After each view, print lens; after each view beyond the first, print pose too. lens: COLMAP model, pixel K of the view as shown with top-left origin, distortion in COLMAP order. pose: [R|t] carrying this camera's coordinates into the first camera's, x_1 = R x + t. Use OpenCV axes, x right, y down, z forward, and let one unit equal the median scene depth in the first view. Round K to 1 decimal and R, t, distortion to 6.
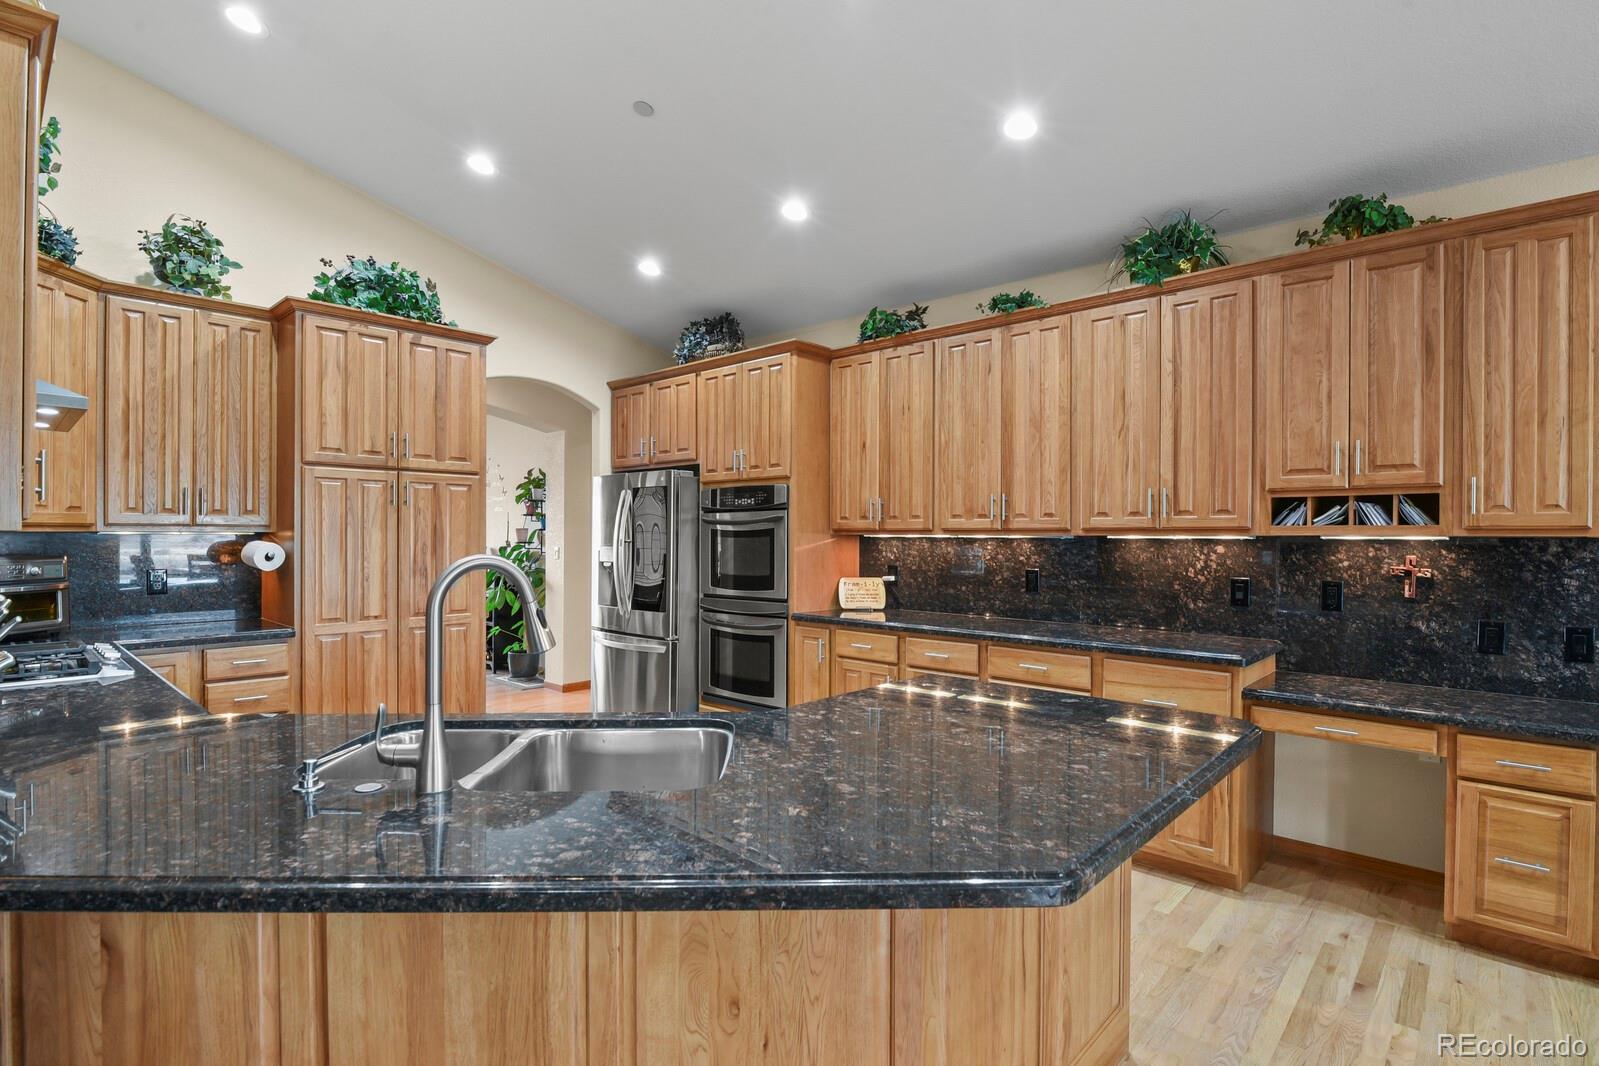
lens RADIAL K [[777.9, 0, 798.3], [0, 777.9, 539.4], [0, 0, 1]] dist [-0.008199, -0.005504]
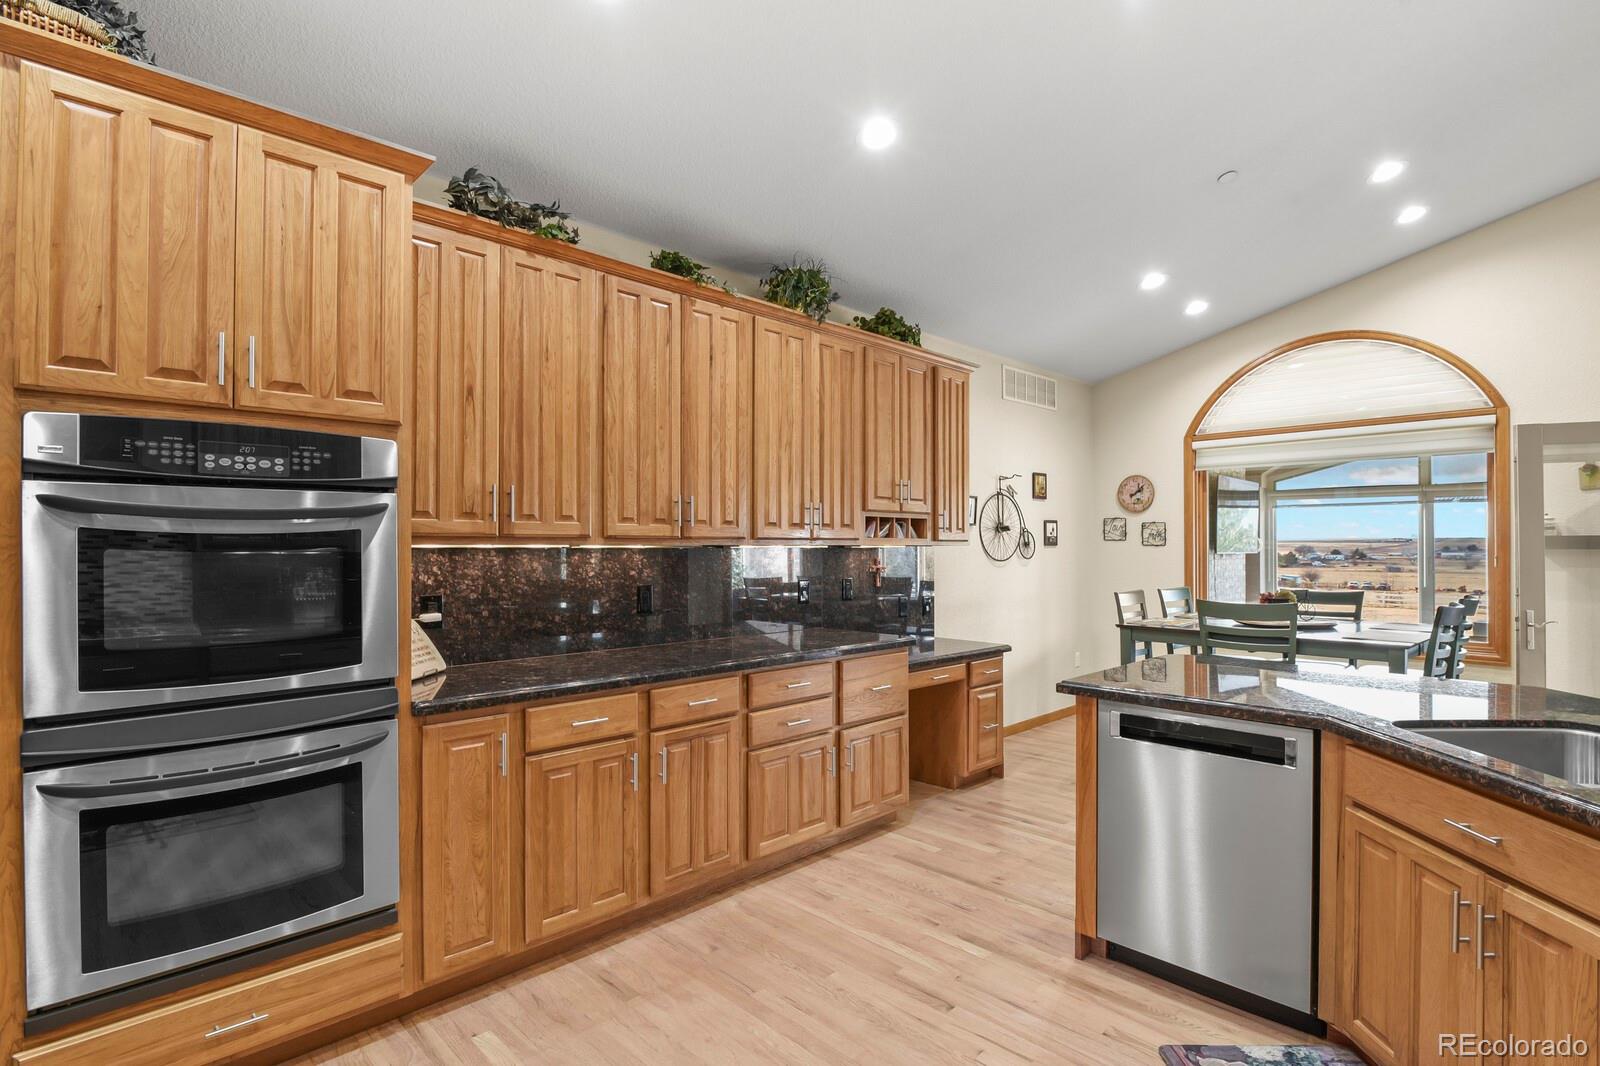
lens RADIAL K [[778.4, 0, 802.2], [0, 778.4, 538.4], [0, 0, 1]] dist [-0.008199, -0.005504]
pose [[0.045290, 0.006509, 0.998953, -0.698982], [0.003023, 0.999973, -0.006653, -0.008308], [-0.998969, 0.003321, 0.045269, 1.038761]]
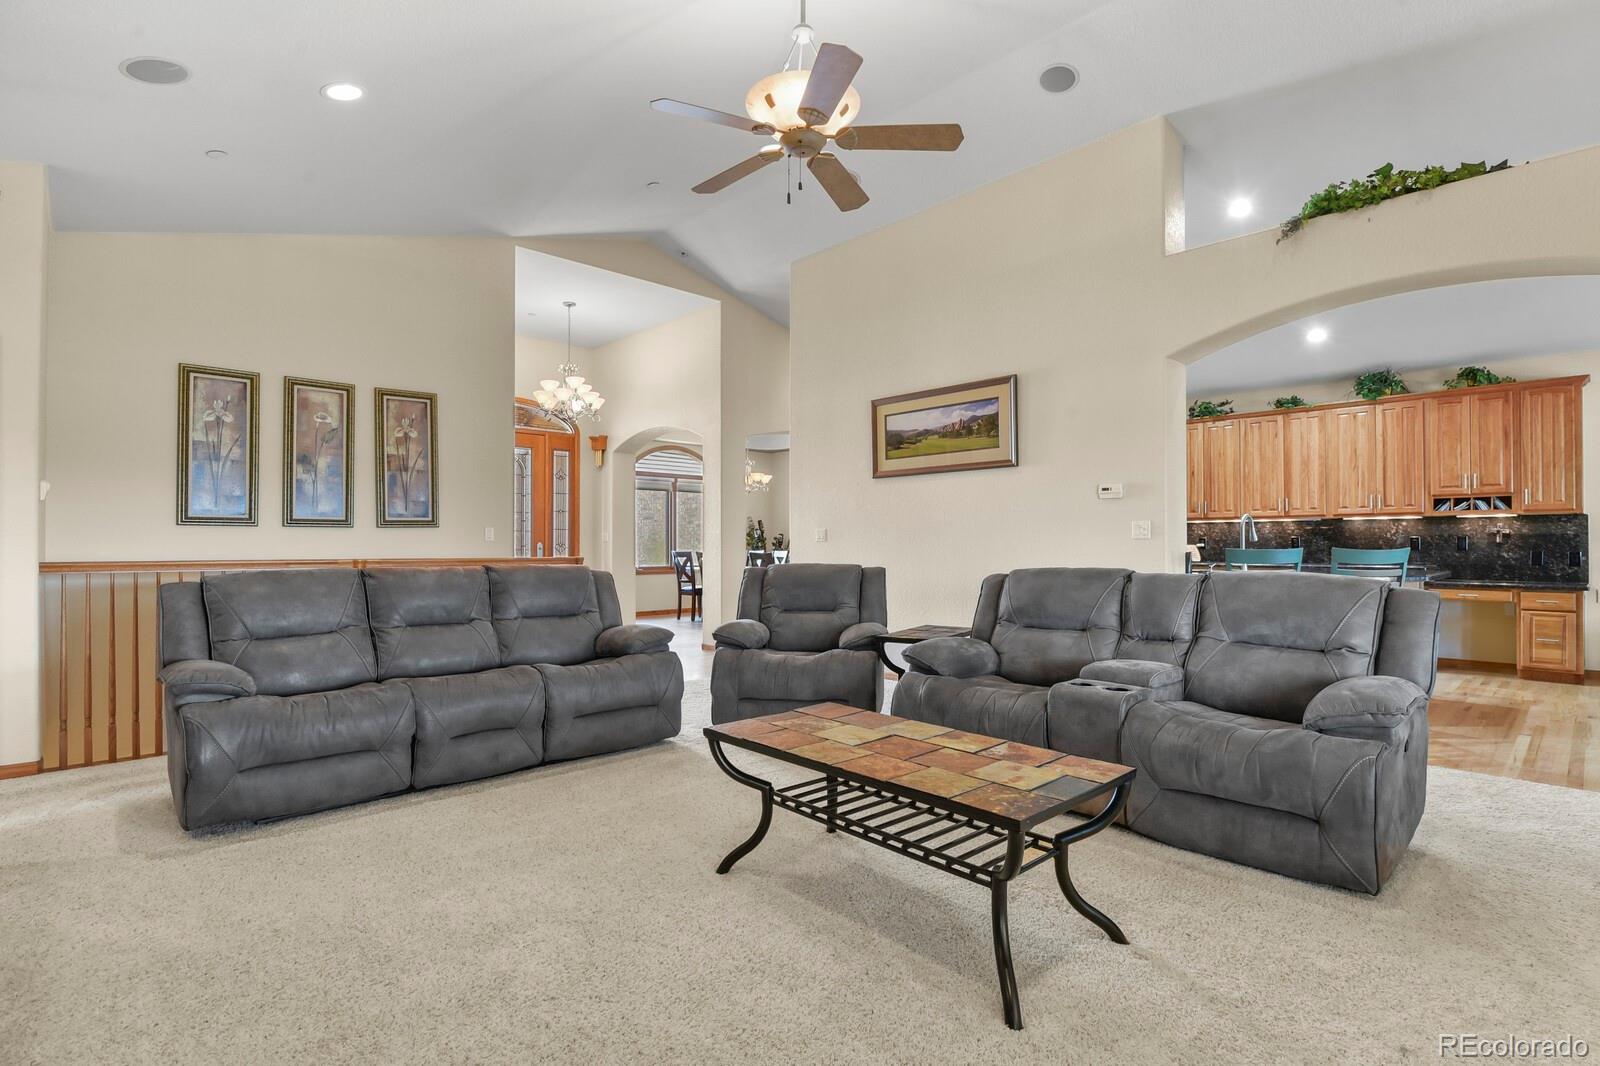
lens RADIAL K [[778.4, 0, 798.1], [0, 778.4, 539.3], [0, 0, 1]] dist [-0.008199, -0.005504]
pose [[0.997717, -0.007575, -0.067115, -1.062331], [0.006941, 0.999929, -0.009669, 0.071915], [0.067183, 0.009181, 0.997698, -1.334071]]
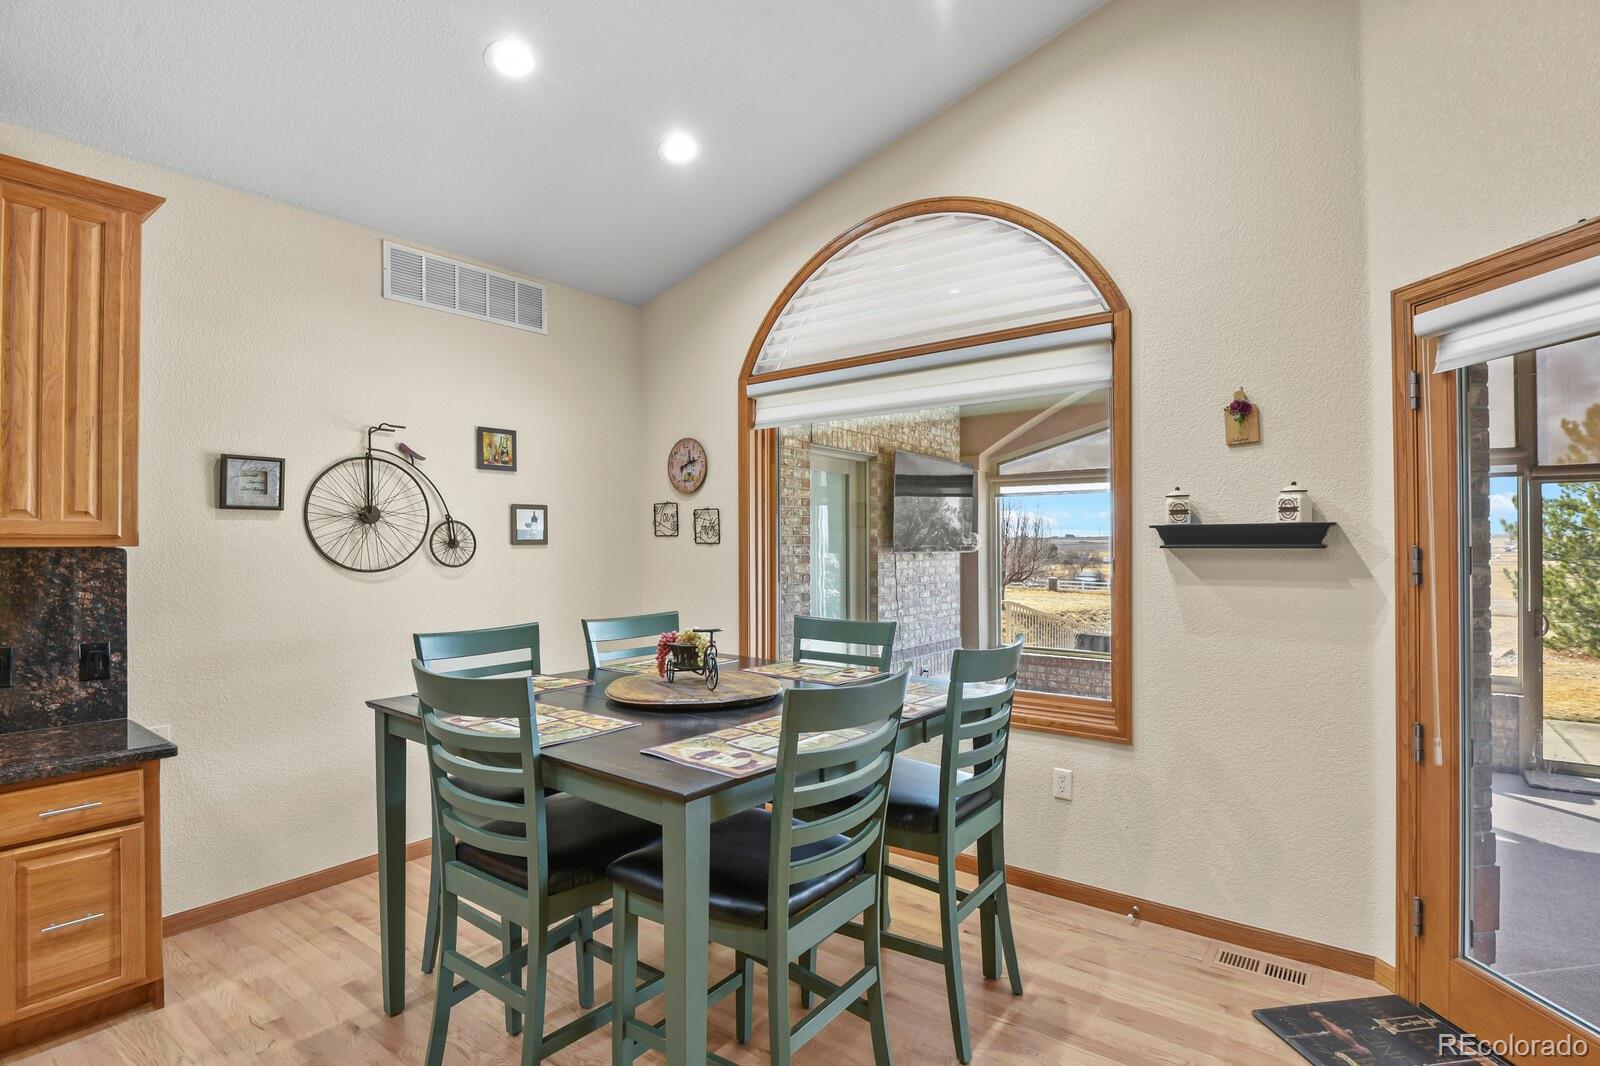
lens RADIAL K [[778.4, 0, 800.3], [0, 778.4, 540.1], [0, 0, 1]] dist [-0.008199, -0.005504]
pose [[-0.092084, 0.002868, 0.995747, -0.000315], [0.006704, 0.999975, -0.002260, -0.002976], [-0.995729, 0.006468, -0.092101, 0.193354]]
